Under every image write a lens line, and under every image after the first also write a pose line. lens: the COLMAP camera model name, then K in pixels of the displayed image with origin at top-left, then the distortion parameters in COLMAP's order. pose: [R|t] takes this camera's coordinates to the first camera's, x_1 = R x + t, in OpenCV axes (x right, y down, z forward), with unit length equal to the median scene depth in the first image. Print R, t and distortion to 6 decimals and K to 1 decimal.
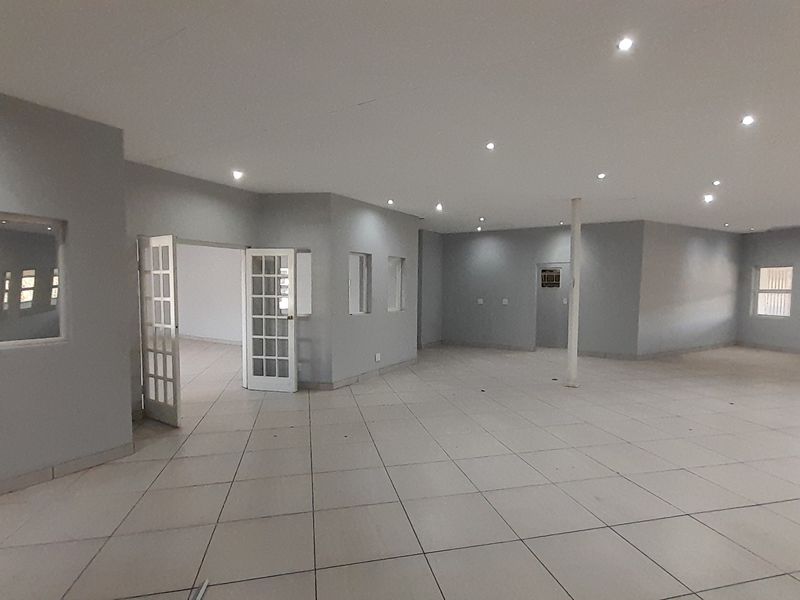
lens RADIAL K [[422.6, 0, 401.4], [0, 422.6, 308.0], [0, 0, 1]] dist [0.016642, -0.005847]
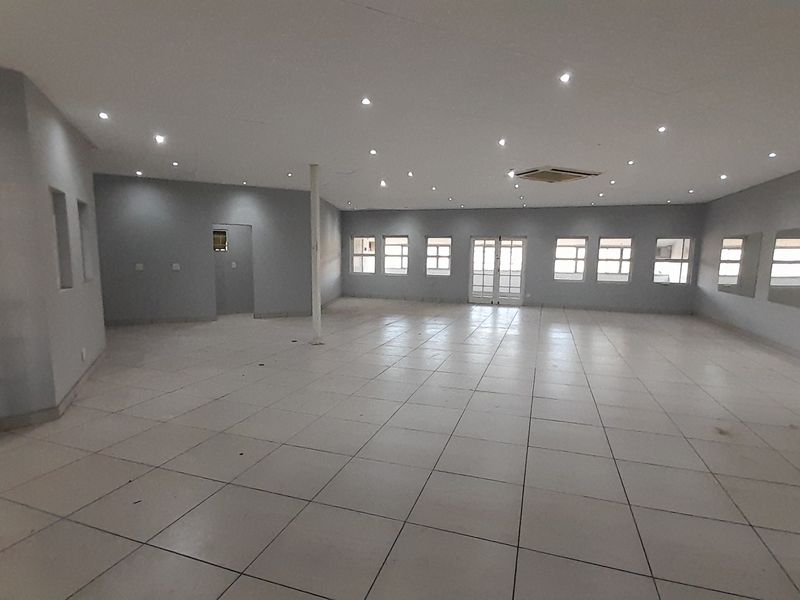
lens RADIAL K [[422.6, 0, 400.3], [0, 422.6, 309.9], [0, 0, 1]] dist [0.016642, -0.005847]
pose [[0.532931, -0.107459, 0.839308, -0.372584], [0.030276, 0.993690, 0.108001, -0.010508], [-0.845617, -0.032146, 0.532821, 0.250732]]
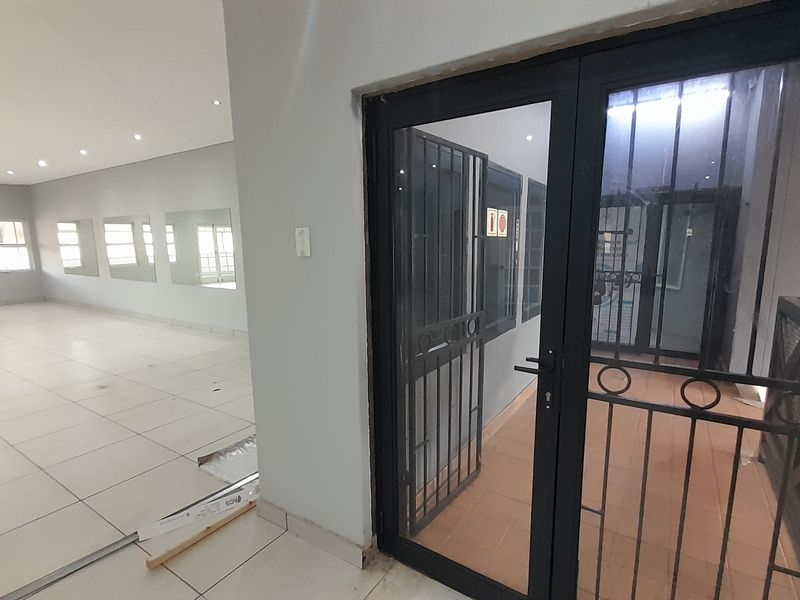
lens RADIAL K [[422.6, 0, 395.6], [0, 422.6, 312.6], [0, 0, 1]] dist [0.016642, -0.005847]
pose [[-0.675424, -0.124392, 0.726862, -0.470783], [0.041291, 0.977745, 0.205695, -0.012063], [-0.736272, 0.168944, -0.655256, 0.259450]]
